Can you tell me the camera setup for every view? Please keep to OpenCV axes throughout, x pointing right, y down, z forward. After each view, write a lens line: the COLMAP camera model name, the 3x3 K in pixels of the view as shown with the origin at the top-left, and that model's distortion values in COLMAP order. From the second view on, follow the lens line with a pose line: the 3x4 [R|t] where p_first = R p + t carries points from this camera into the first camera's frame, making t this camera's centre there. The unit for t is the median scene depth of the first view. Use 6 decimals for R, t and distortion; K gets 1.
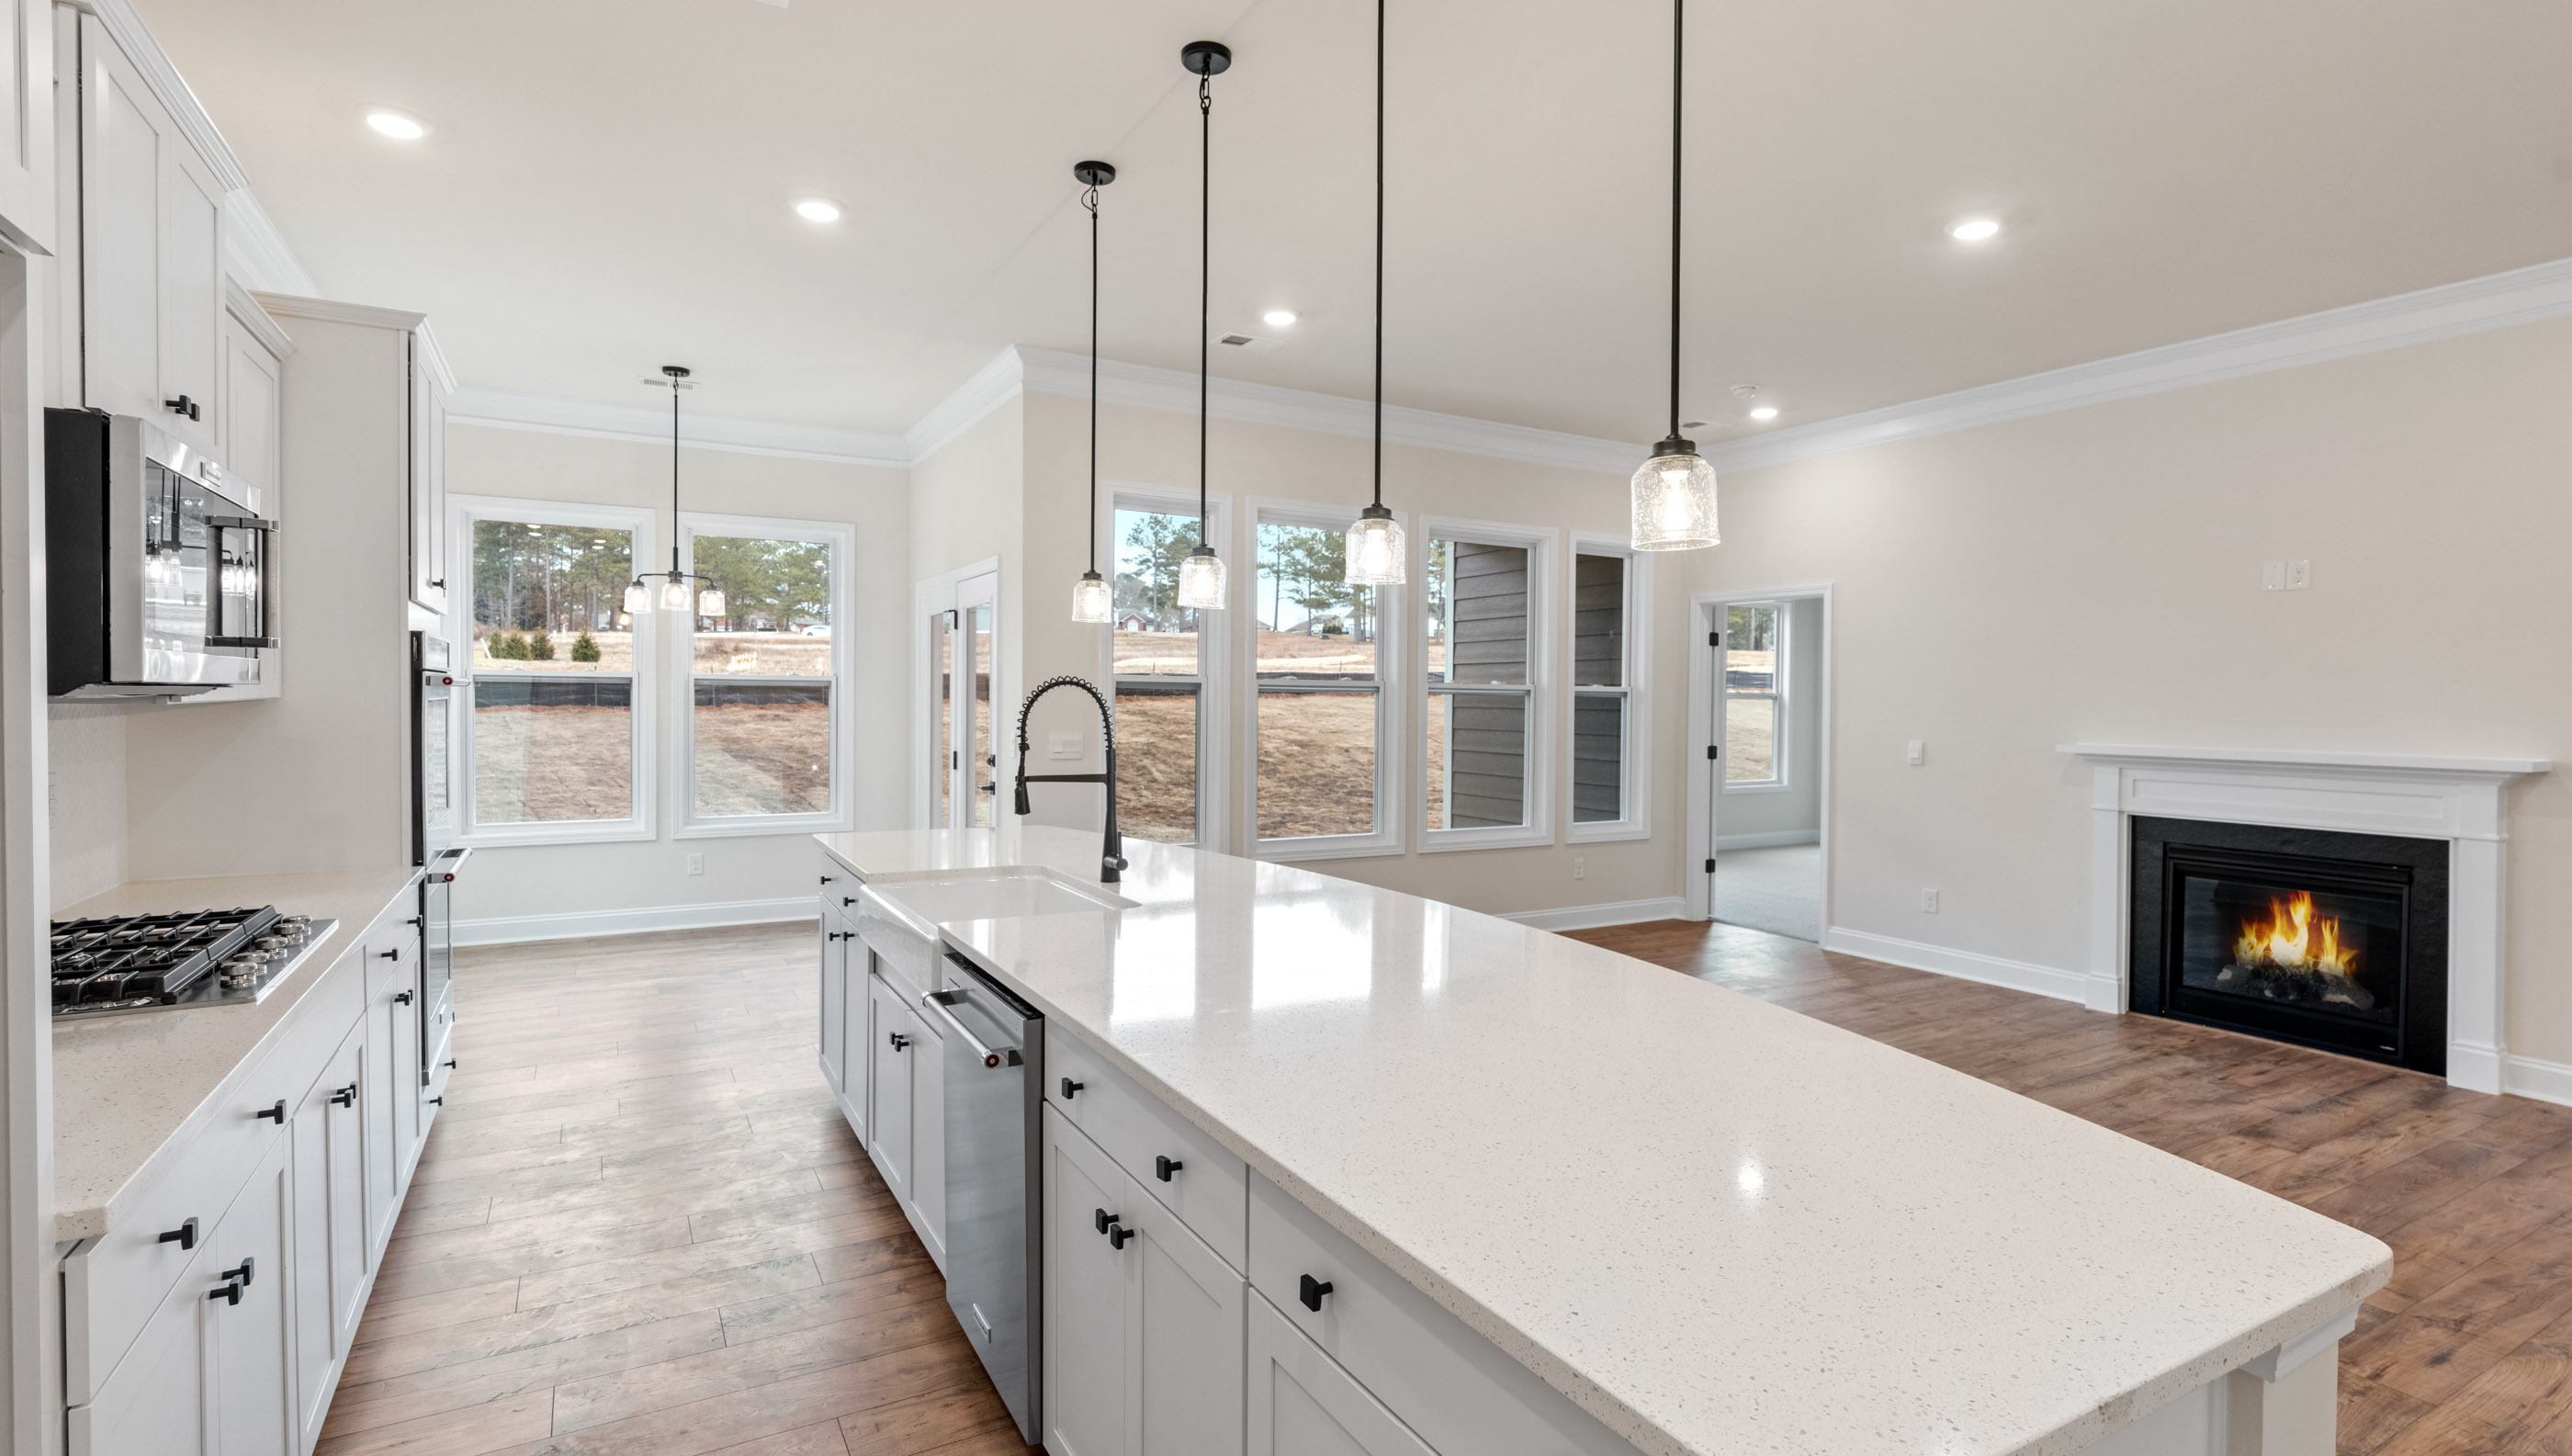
lens RADIAL K [[1214.5, 0, 1276.8], [0, 1214.5, 718.9], [0, 0, 1]] dist [-0.002597, -0.000339]
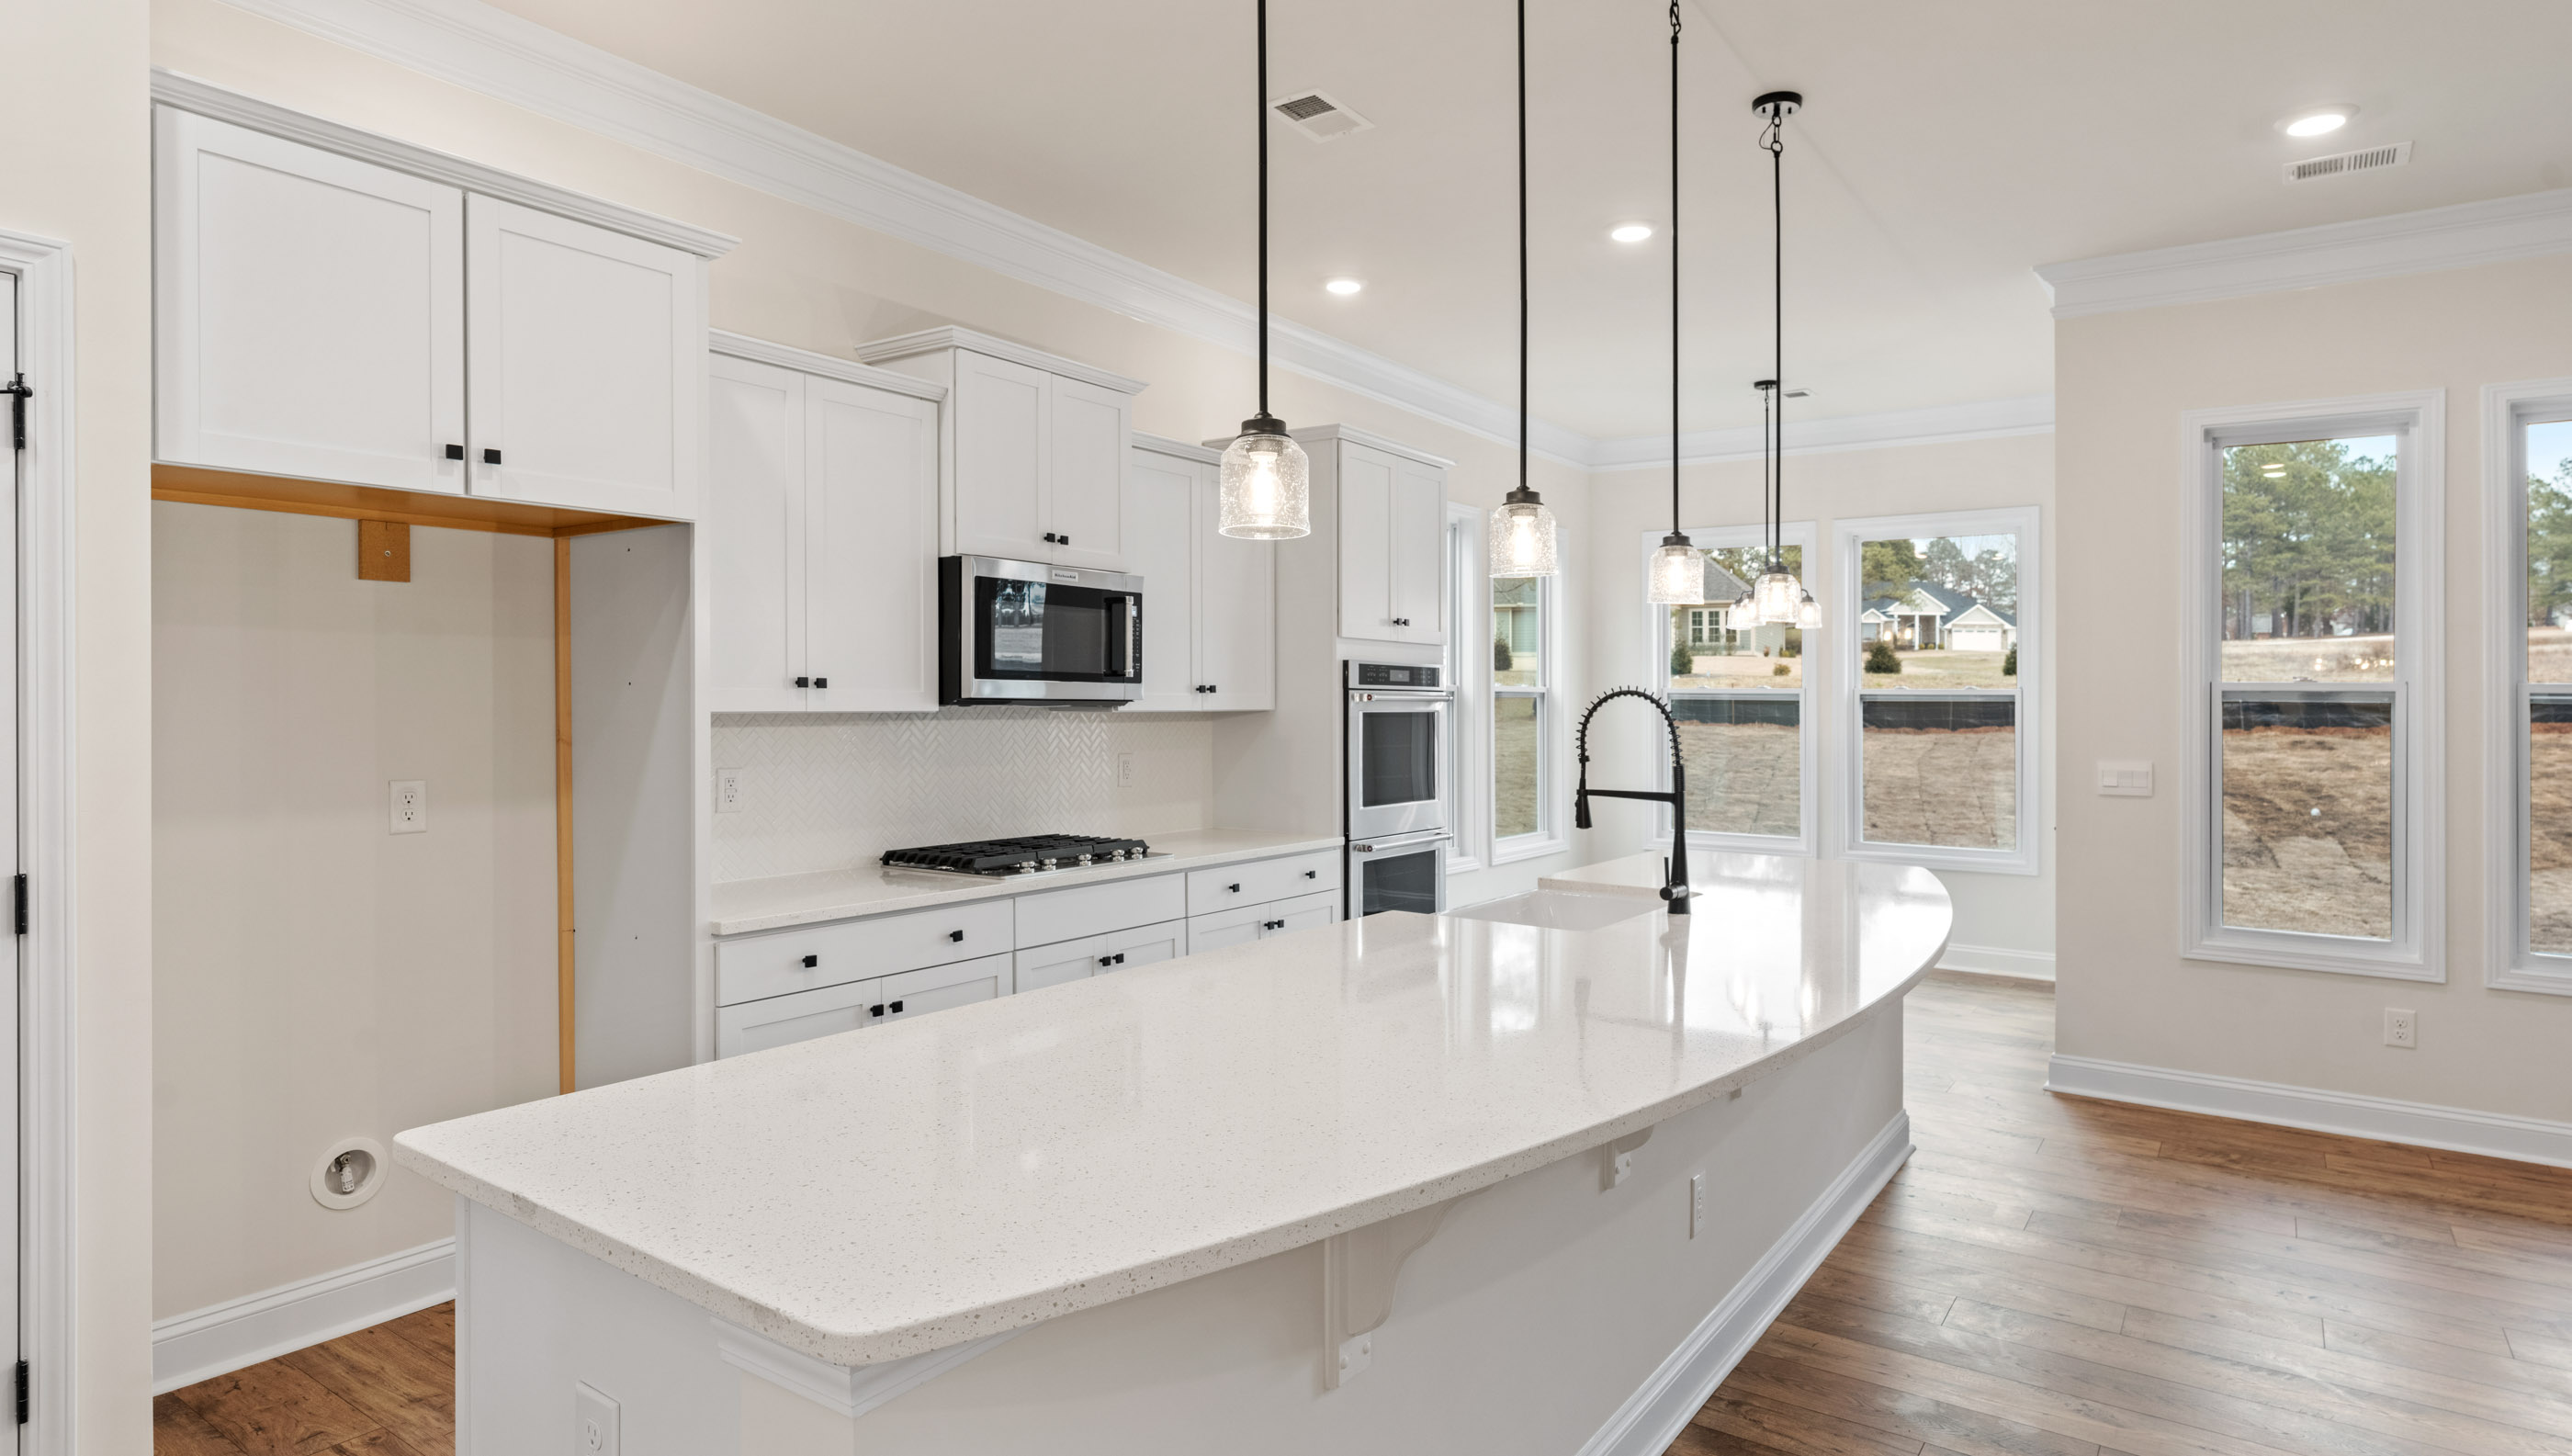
lens RADIAL K [[1415.9, 0, 1301.6], [0, 1415.9, 709.4], [0, 0, 1]] dist [0.001577, 0.000046]
pose [[0.425949, -0.002335, -0.904744, 0.689643], [-0.020562, 0.999713, -0.012261, 0.002180], [0.904513, 0.023826, 0.425779, 0.300682]]
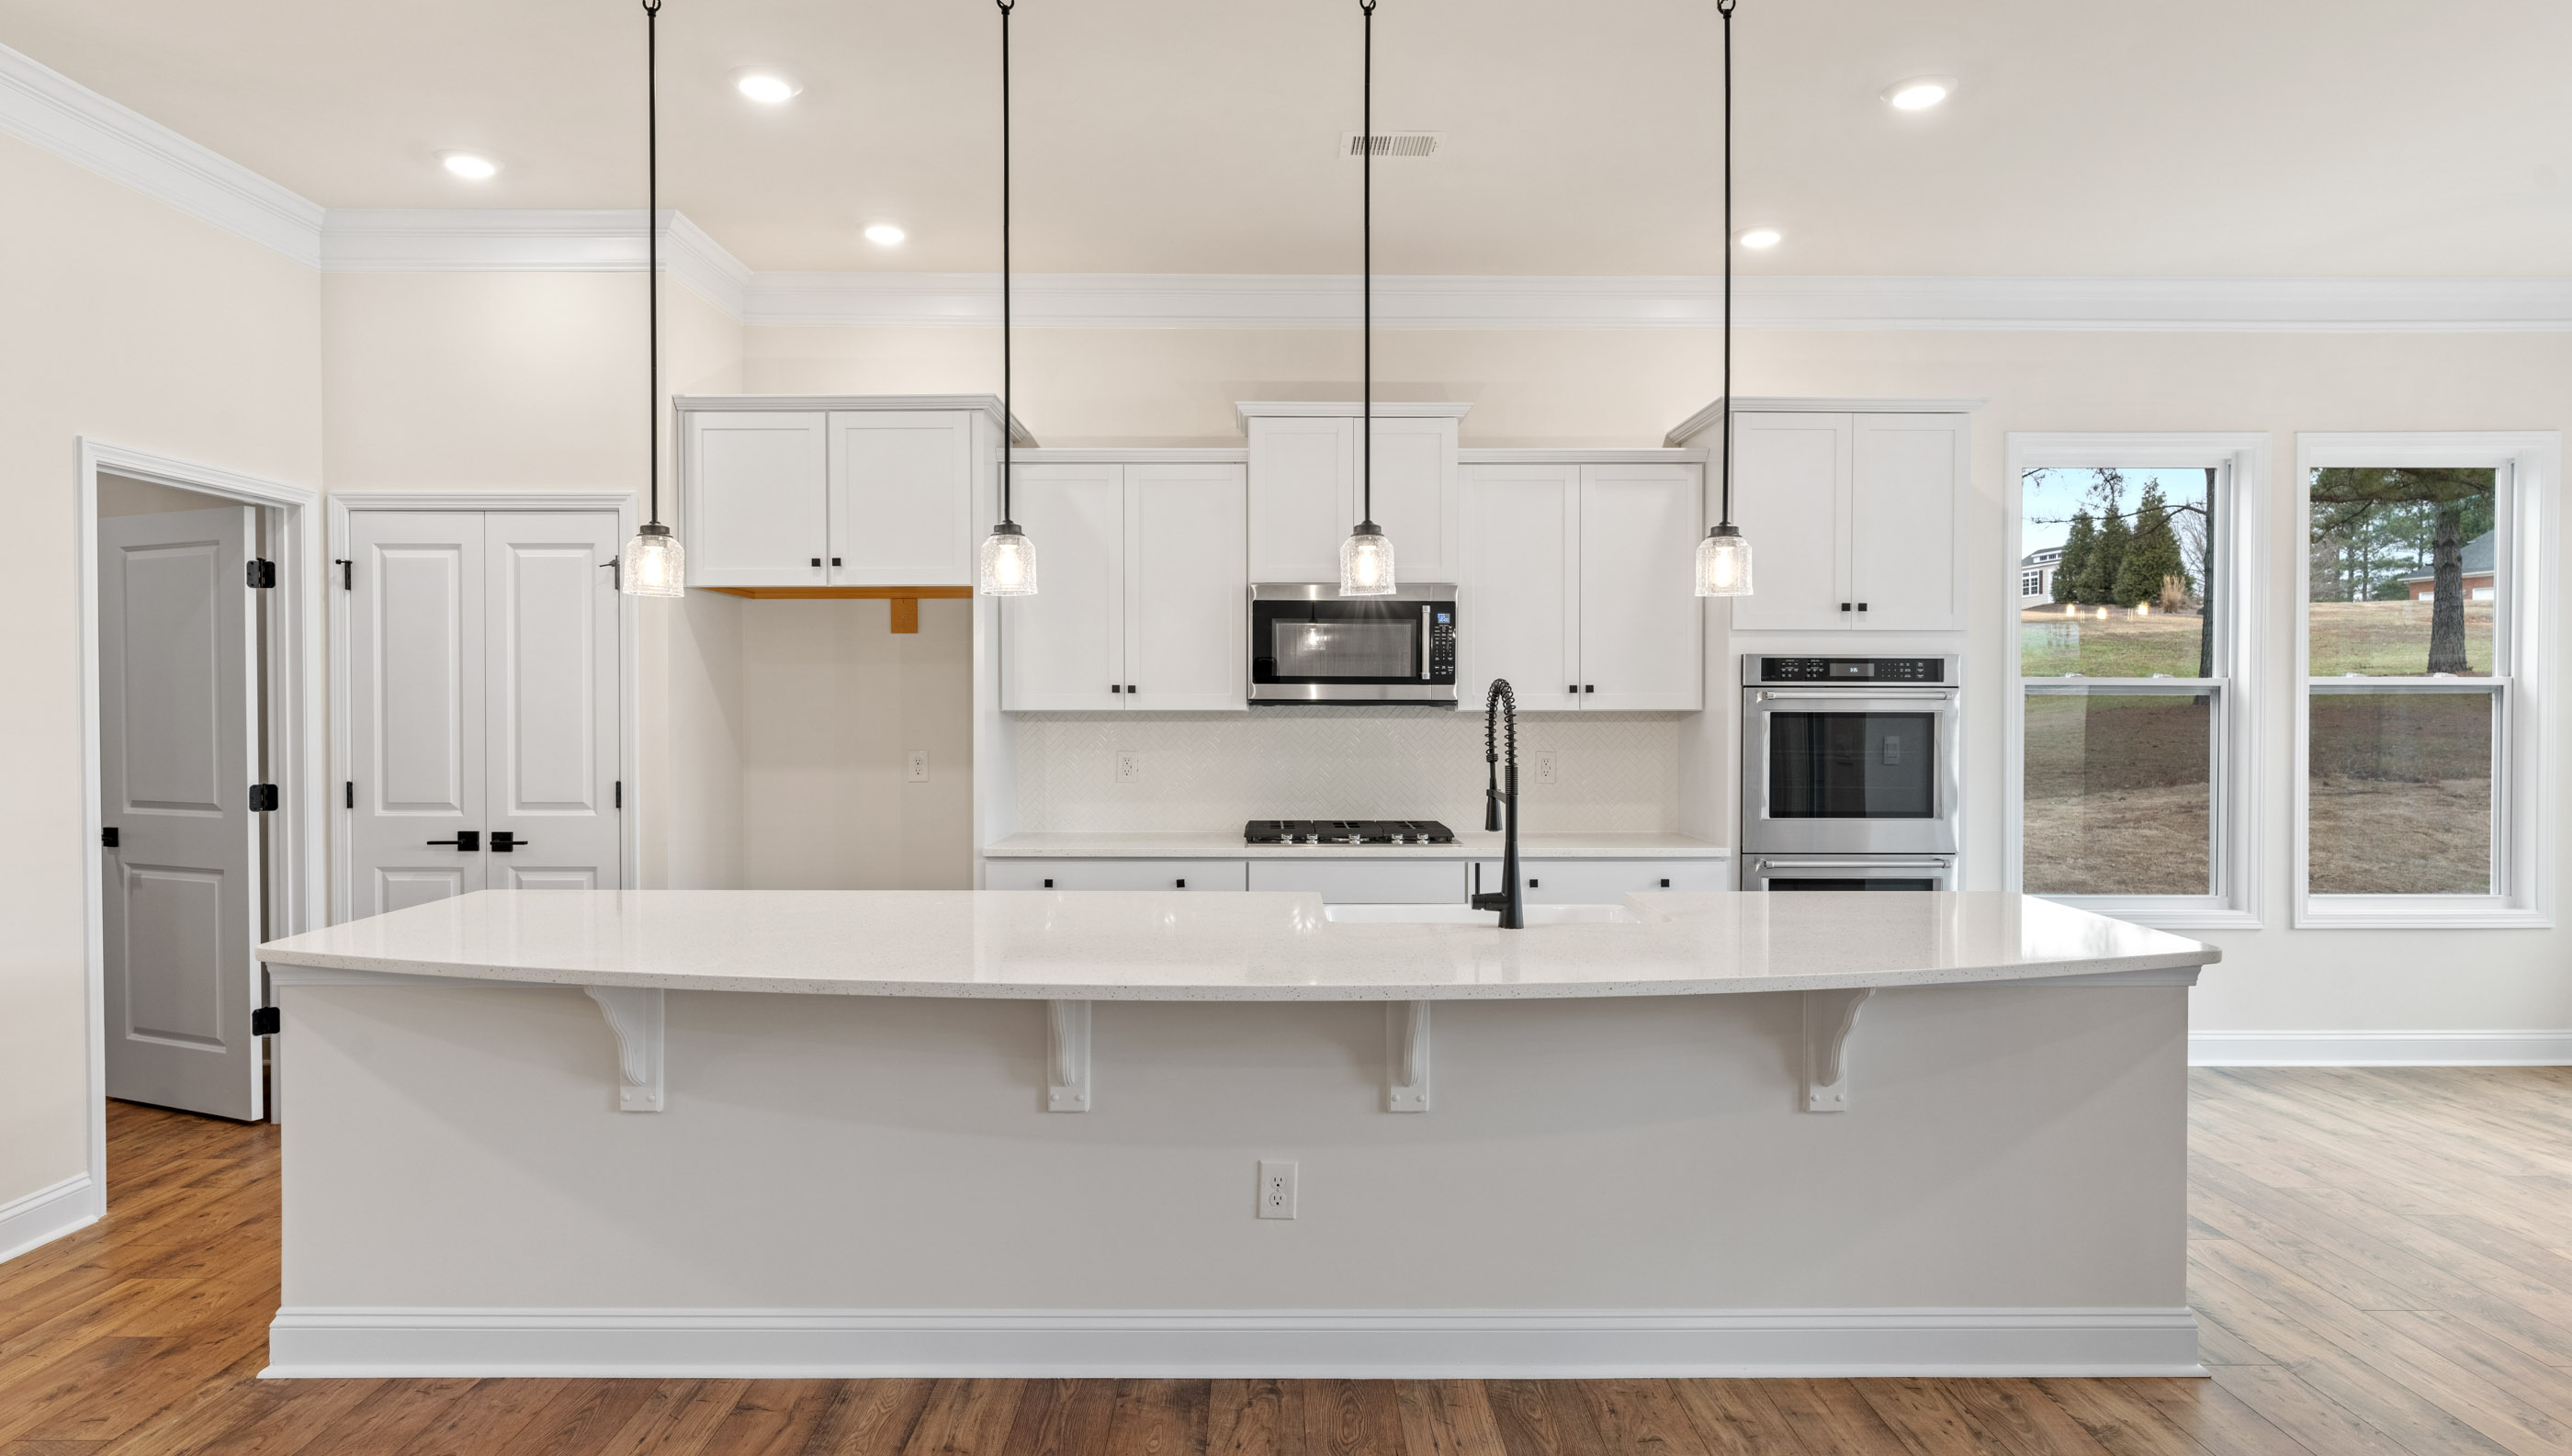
lens RADIAL K [[1416.3, 0, 1255.6], [0, 1416.3, 734.5], [0, 0, 1]] dist [-0.001147, 0.000330]
pose [[-0.503841, 0.006436, -0.863772, 0.772723], [-0.023377, 0.999504, 0.021084, -0.011035], [0.863480, 0.030815, -0.503441, 1.330289]]
